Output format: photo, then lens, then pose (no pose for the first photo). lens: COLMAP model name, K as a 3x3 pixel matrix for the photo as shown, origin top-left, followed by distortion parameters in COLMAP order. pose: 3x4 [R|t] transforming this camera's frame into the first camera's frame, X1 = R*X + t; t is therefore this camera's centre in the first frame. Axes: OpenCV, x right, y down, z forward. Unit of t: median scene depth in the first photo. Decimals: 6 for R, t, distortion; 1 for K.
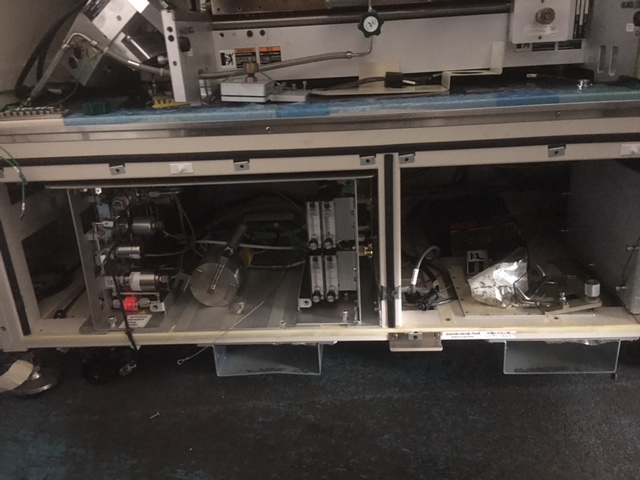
lens RADIAL K [[537.9, 0, 320.3], [0, 537.9, 235.7], [0, 0, 1]] dist [0.109367, -0.180688]
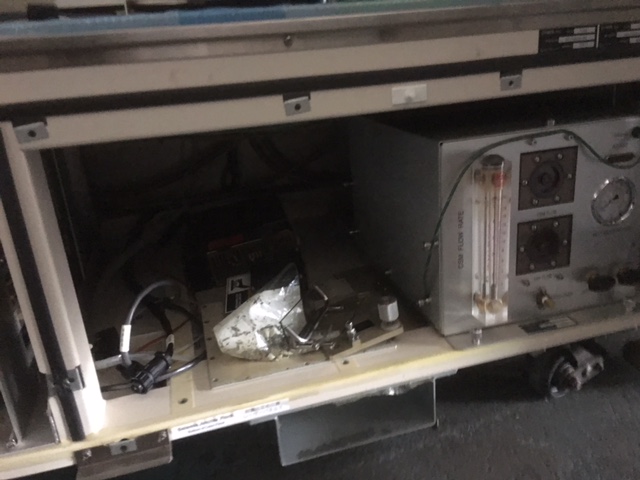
lens RADIAL K [[537.9, 0, 320.3], [0, 537.9, 235.7], [0, 0, 1]] dist [0.109367, -0.180688]
pose [[0.944059, -0.126992, 0.304346, 0.213493], [0.139319, 0.990065, -0.019039, 0.004942], [-0.298904, 0.060375, 0.952371, 0.356773]]
